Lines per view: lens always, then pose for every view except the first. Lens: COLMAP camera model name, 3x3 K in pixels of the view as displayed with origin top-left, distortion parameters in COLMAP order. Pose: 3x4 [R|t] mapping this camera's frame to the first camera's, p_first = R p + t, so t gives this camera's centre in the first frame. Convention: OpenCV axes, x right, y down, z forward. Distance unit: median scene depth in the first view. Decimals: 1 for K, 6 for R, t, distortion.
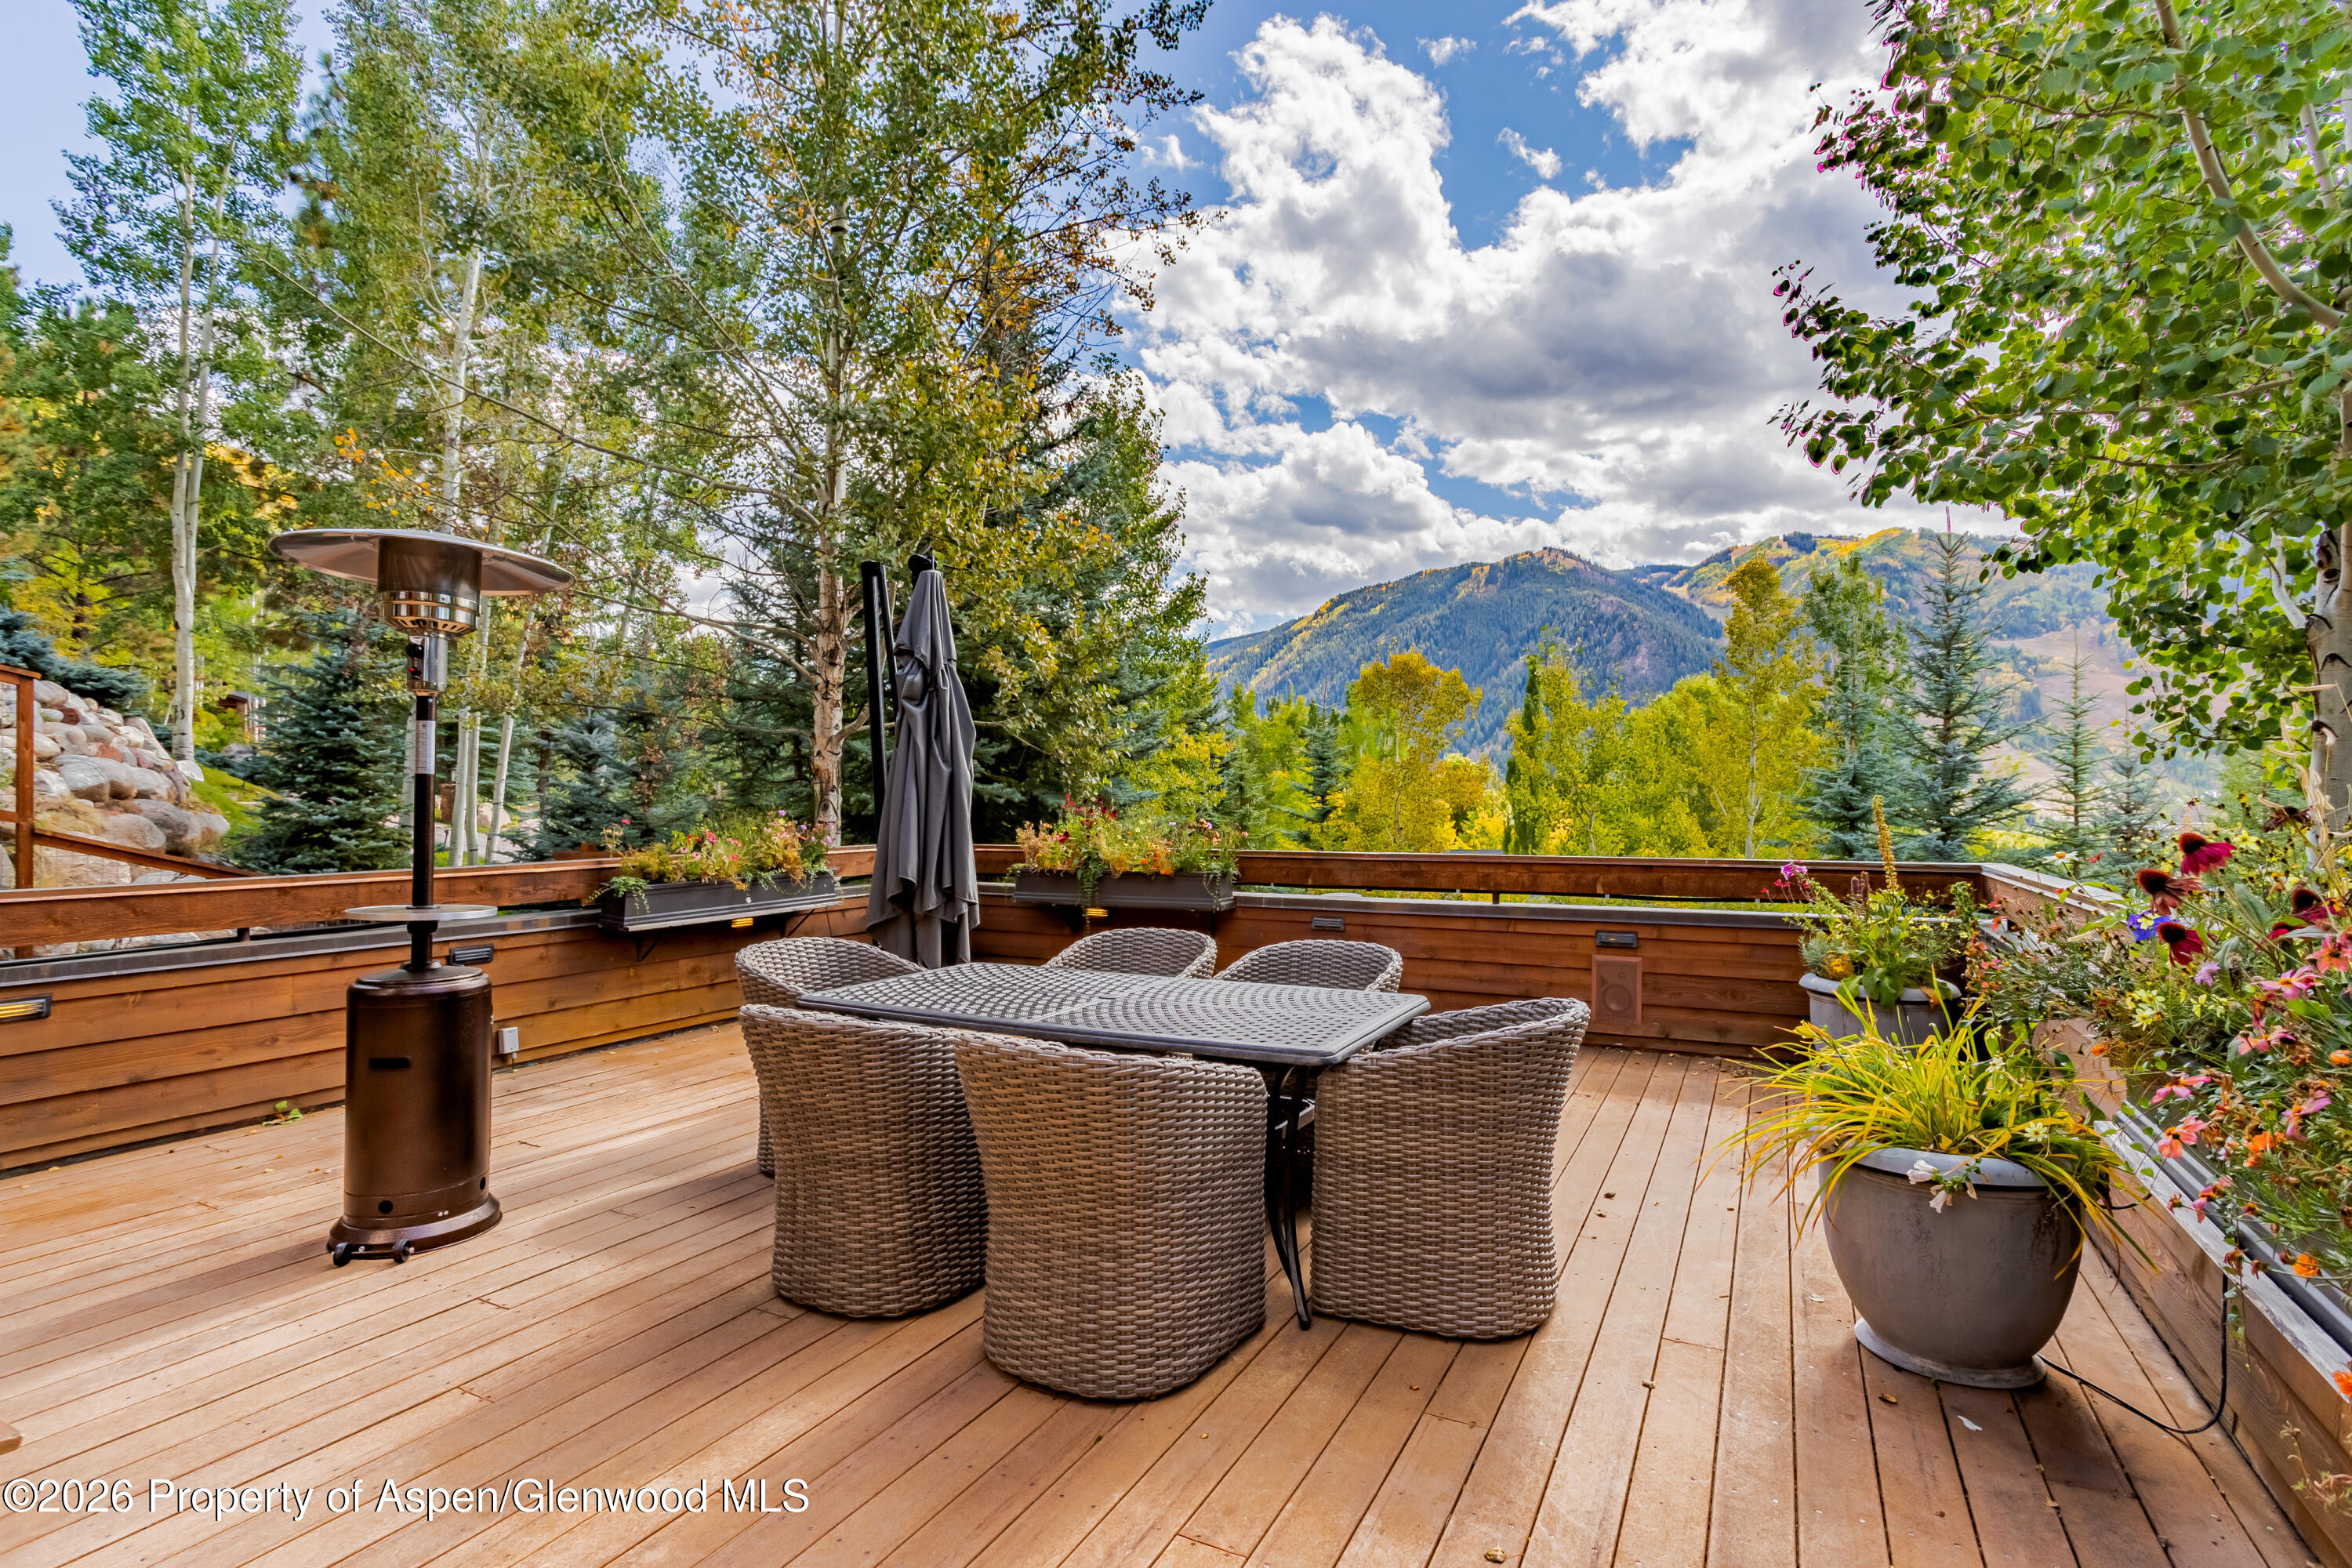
lens RADIAL K [[1131.9, 0, 1173.7], [0, 1131.9, 771.2], [0, 0, 1]] dist [-0.018980, 0.001083]
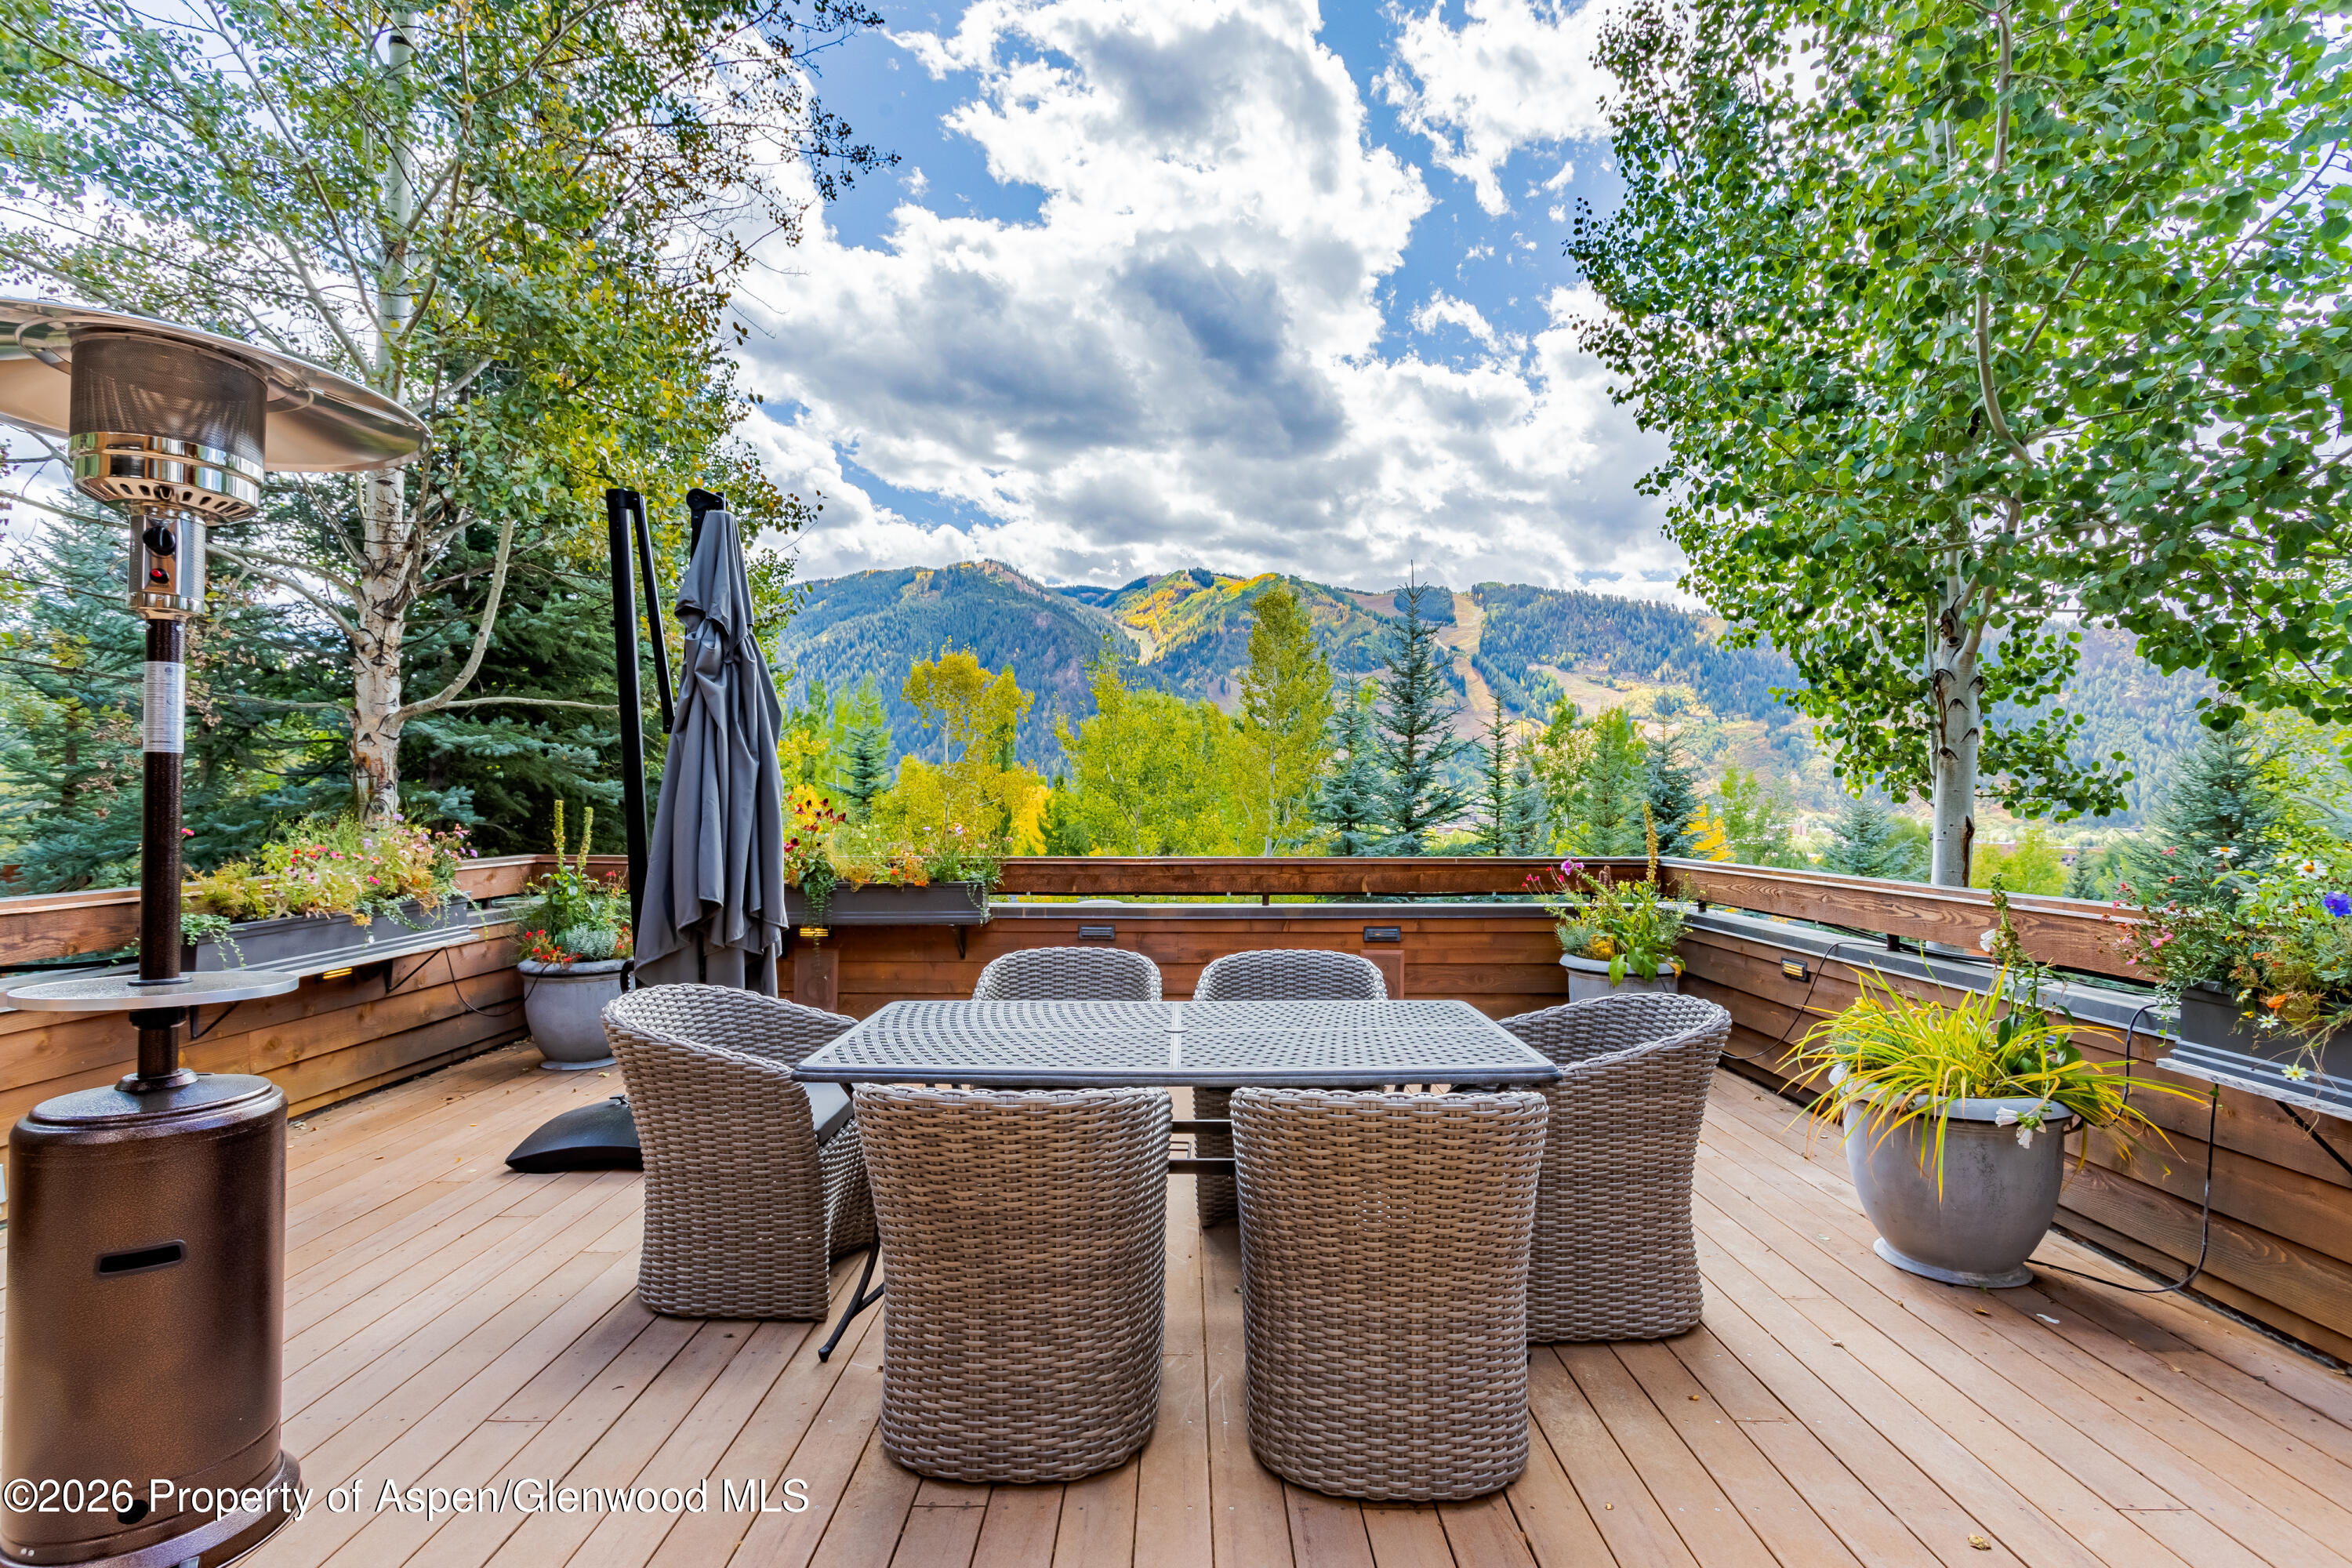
lens RADIAL K [[1131.9, 0, 1170.2], [0, 1131.9, 786.0], [0, 0, 1]] dist [-0.018980, 0.001083]
pose [[0.887834, 0.010669, 0.460039, -0.272400], [-0.015688, 0.999852, 0.007089, 0.004136], [-0.459896, -0.013511, 0.887870, 0.141937]]
